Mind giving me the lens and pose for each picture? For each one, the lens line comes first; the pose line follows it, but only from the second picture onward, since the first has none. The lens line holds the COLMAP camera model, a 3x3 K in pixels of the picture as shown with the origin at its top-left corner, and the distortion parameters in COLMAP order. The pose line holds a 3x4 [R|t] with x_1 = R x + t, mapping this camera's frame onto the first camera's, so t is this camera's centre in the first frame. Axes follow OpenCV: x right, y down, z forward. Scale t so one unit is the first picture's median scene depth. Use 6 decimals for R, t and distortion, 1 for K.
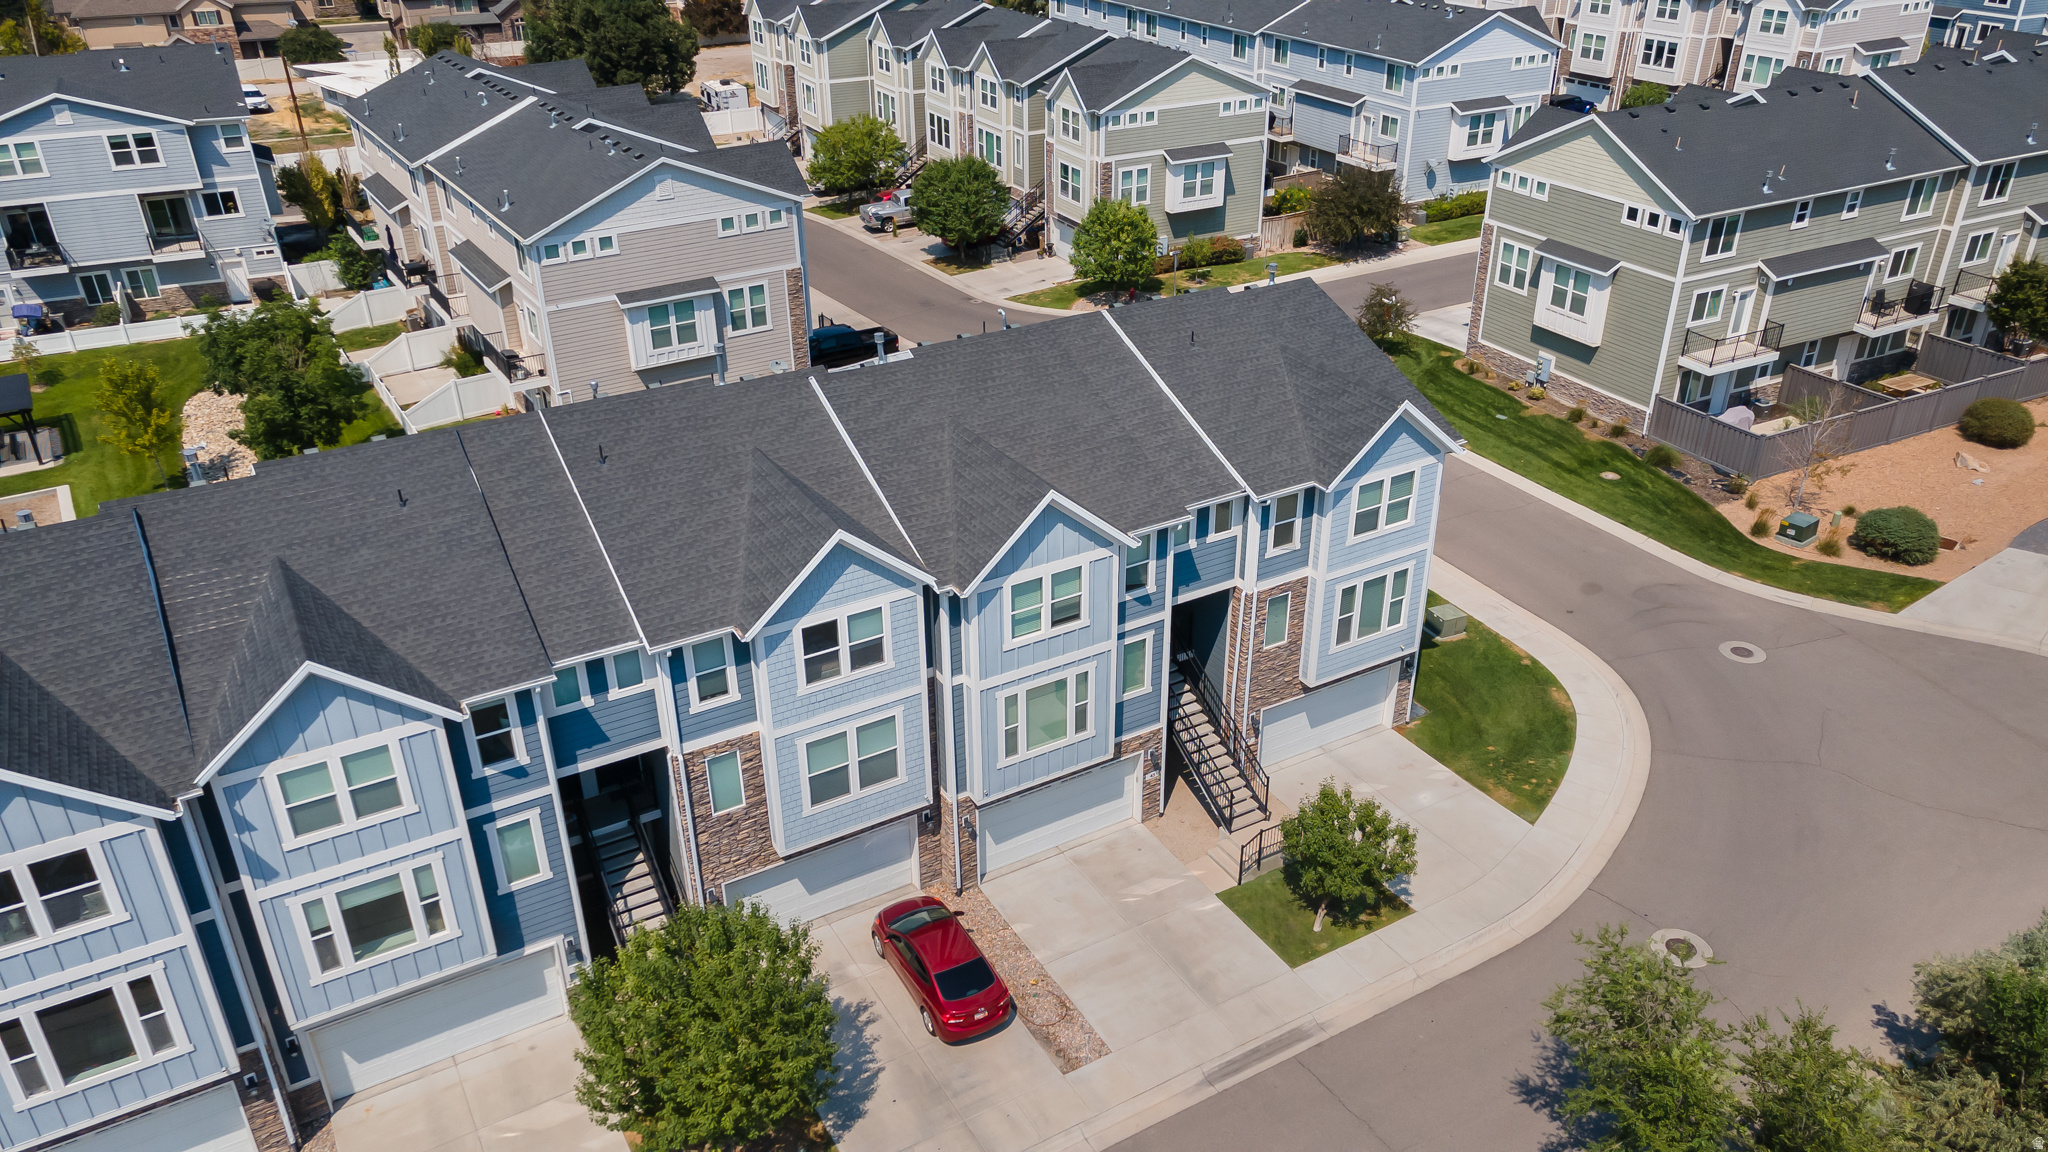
lens RADIAL K [[1474.7, 0, 1017.6], [0, 1474.7, 583.6], [0, 0, 1]] dist [0.046815, 0.002136]
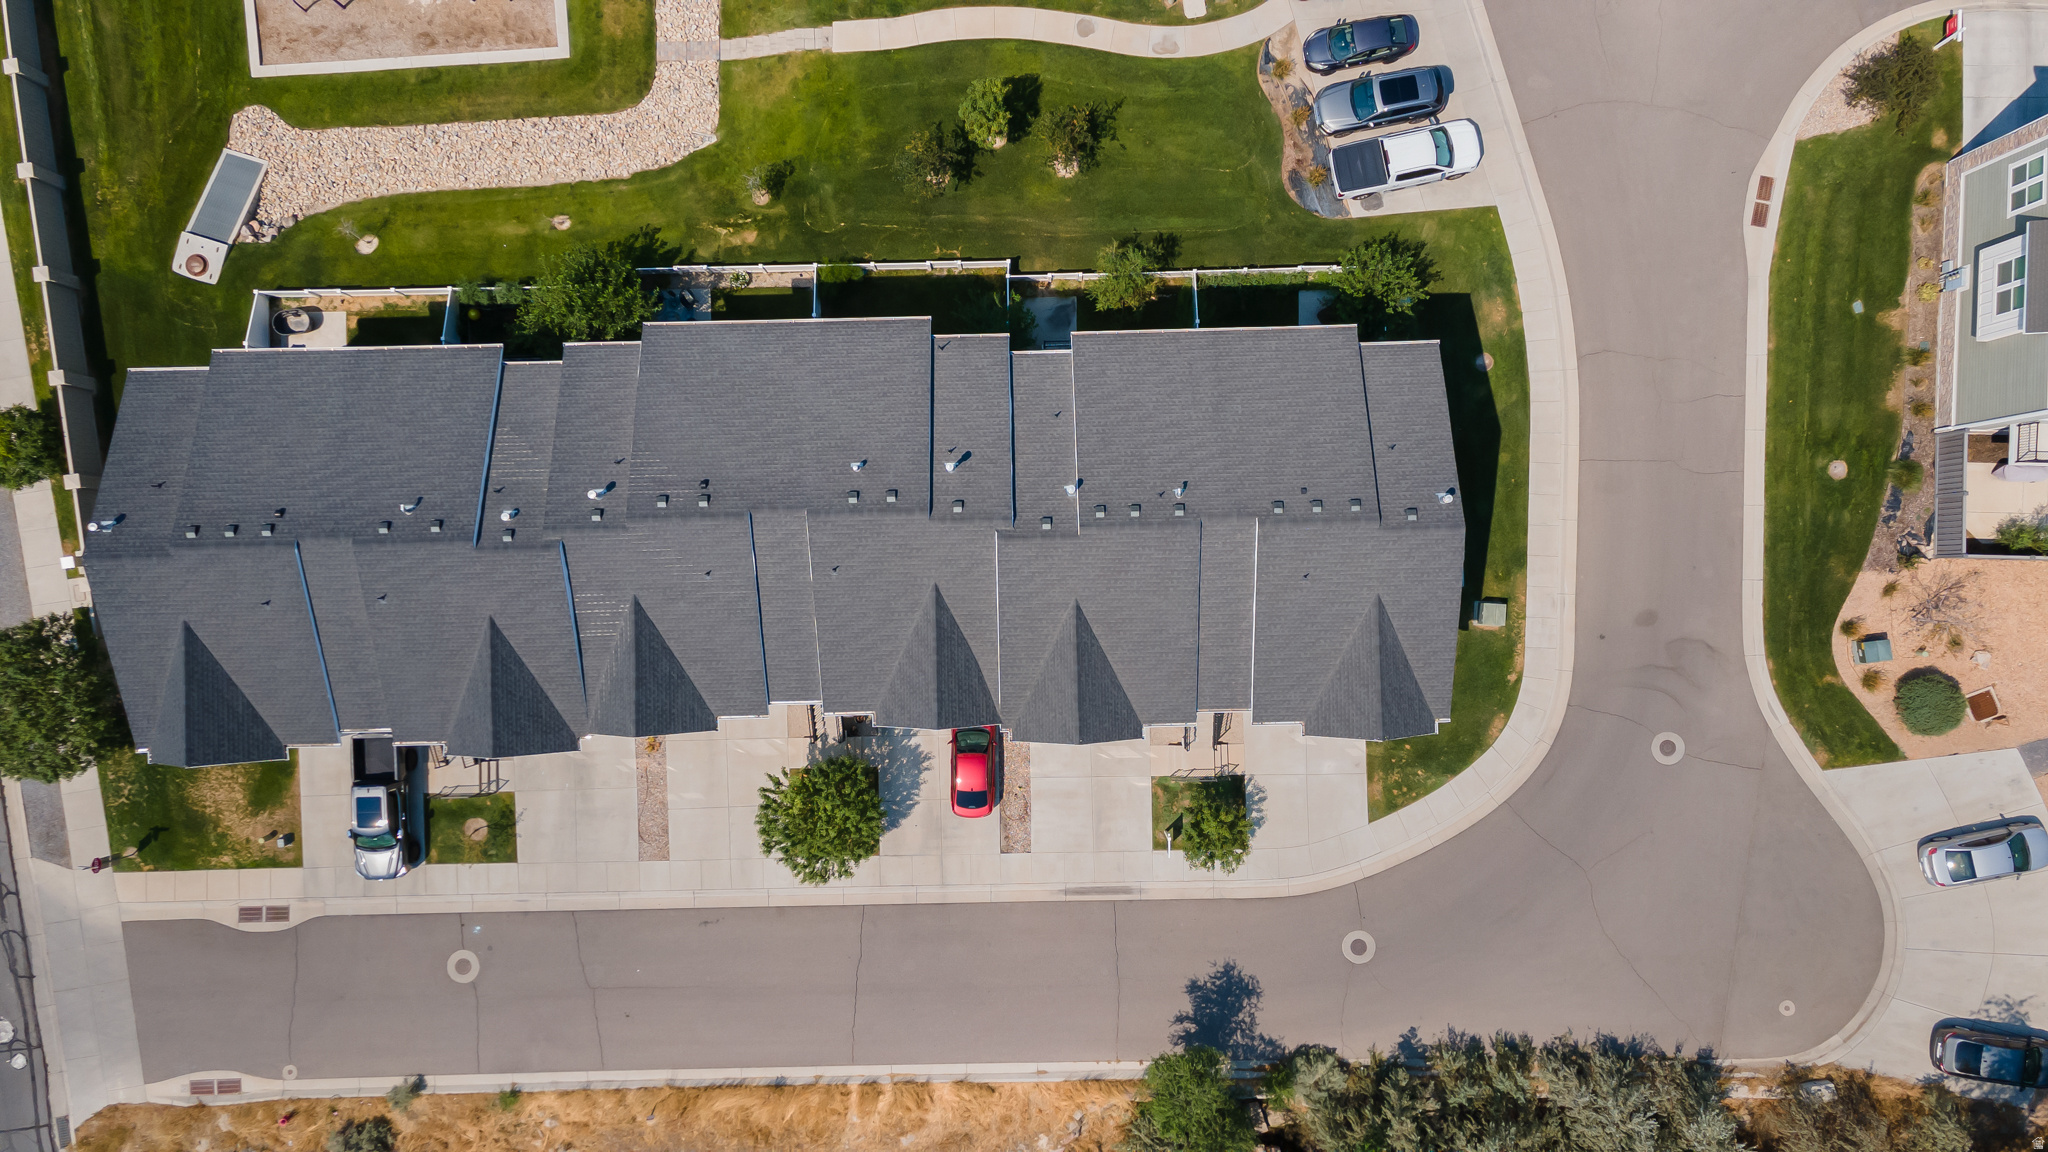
lens RADIAL K [[1474.7, 0, 1017.6], [0, 1474.7, 583.6], [0, 0, 1]] dist [0.046815, 0.002136]
pose [[0.878779, 0.477222, -0.002544, -0.067184], [-0.222941, 0.415236, 0.881973, -0.910944], [0.421954, -0.774492, 0.471293, 0.230742]]
